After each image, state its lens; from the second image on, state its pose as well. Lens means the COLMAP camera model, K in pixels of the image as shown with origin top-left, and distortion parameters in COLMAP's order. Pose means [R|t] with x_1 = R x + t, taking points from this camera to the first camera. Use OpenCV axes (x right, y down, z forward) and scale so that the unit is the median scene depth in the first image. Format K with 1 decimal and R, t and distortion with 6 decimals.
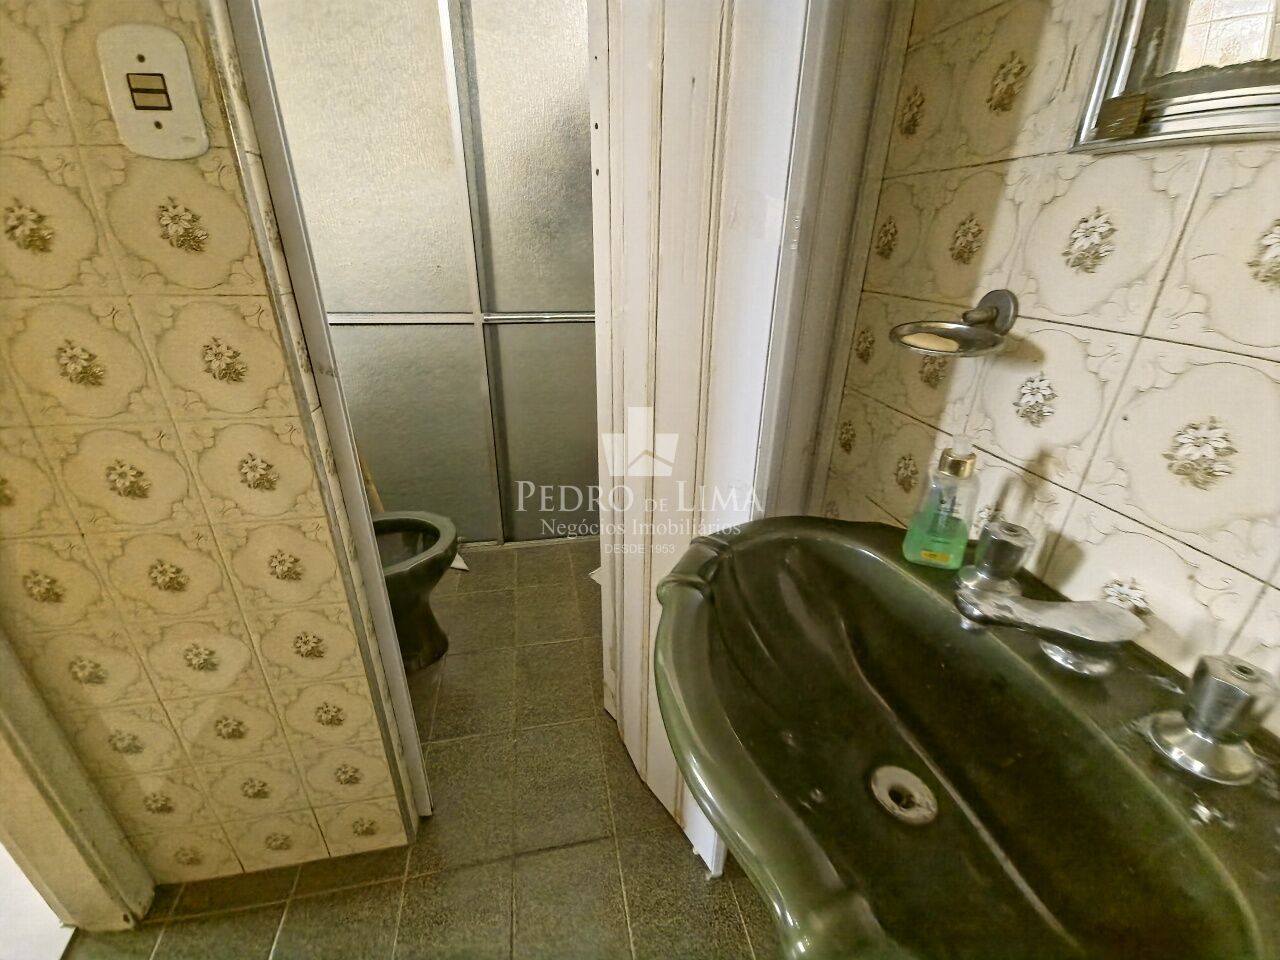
lens RADIAL K [[533.1, 0, 637.5], [0, 533.1, 481.8], [0, 0, 1]] dist [0.011373, -0.007078]
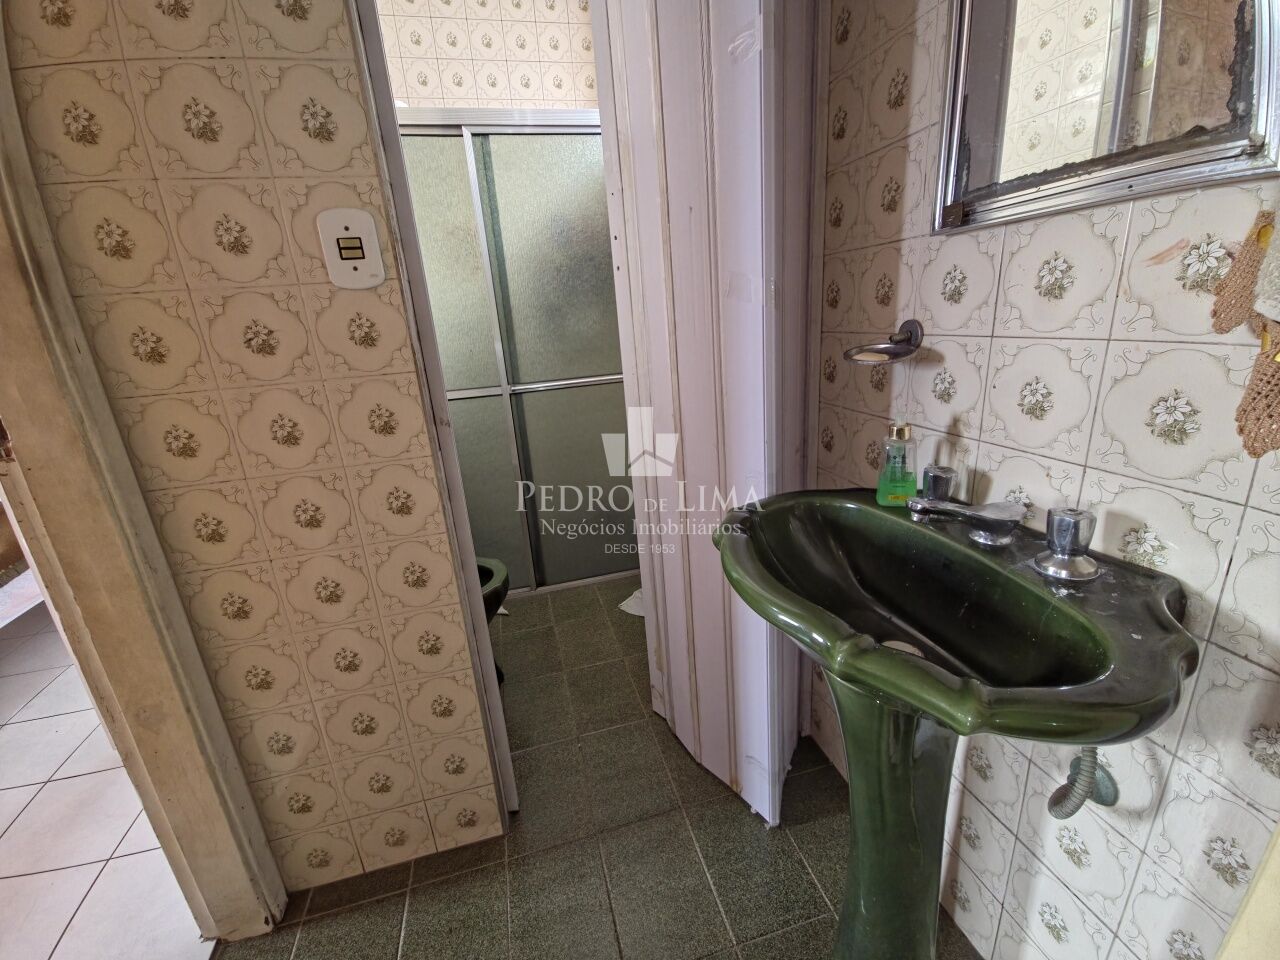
lens RADIAL K [[533.1, 0, 641.5], [0, 533.1, 477.4], [0, 0, 1]] dist [0.011373, -0.007078]
pose [[0.994091, -0.103163, 0.033771, -0.143865], [0.106710, 0.985784, -0.129778, 0.161350], [-0.019902, 0.132614, 0.990968, -0.348041]]
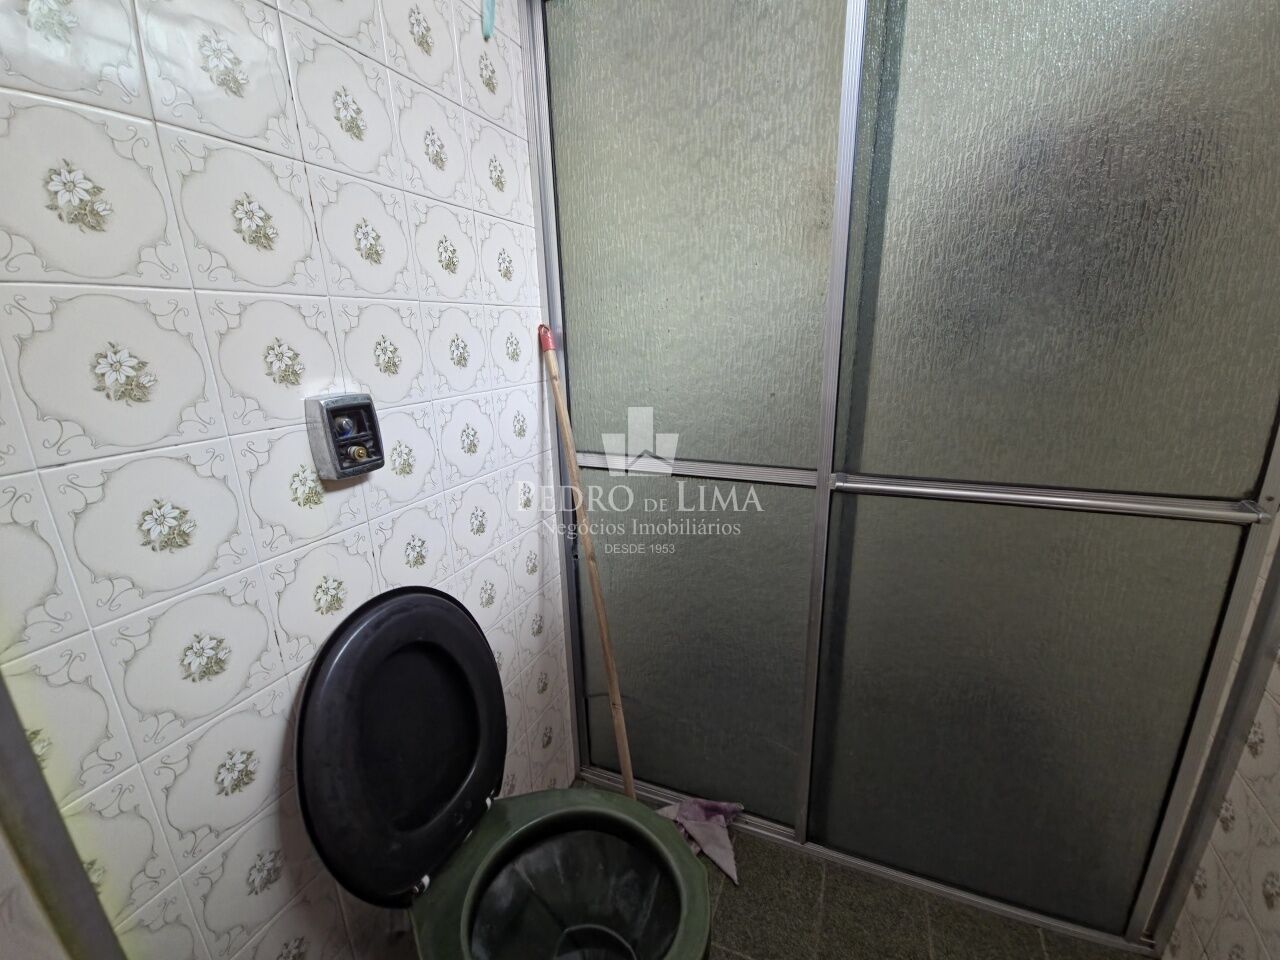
lens RADIAL K [[533.1, 0, 647.3], [0, 533.1, 478.1], [0, 0, 1]] dist [0.011373, -0.007078]
pose [[0.820961, 0.116971, -0.558874, -0.323445], [-0.204579, 0.974067, -0.096647, -0.512722], [0.533076, 0.193678, 0.823601, 1.021915]]
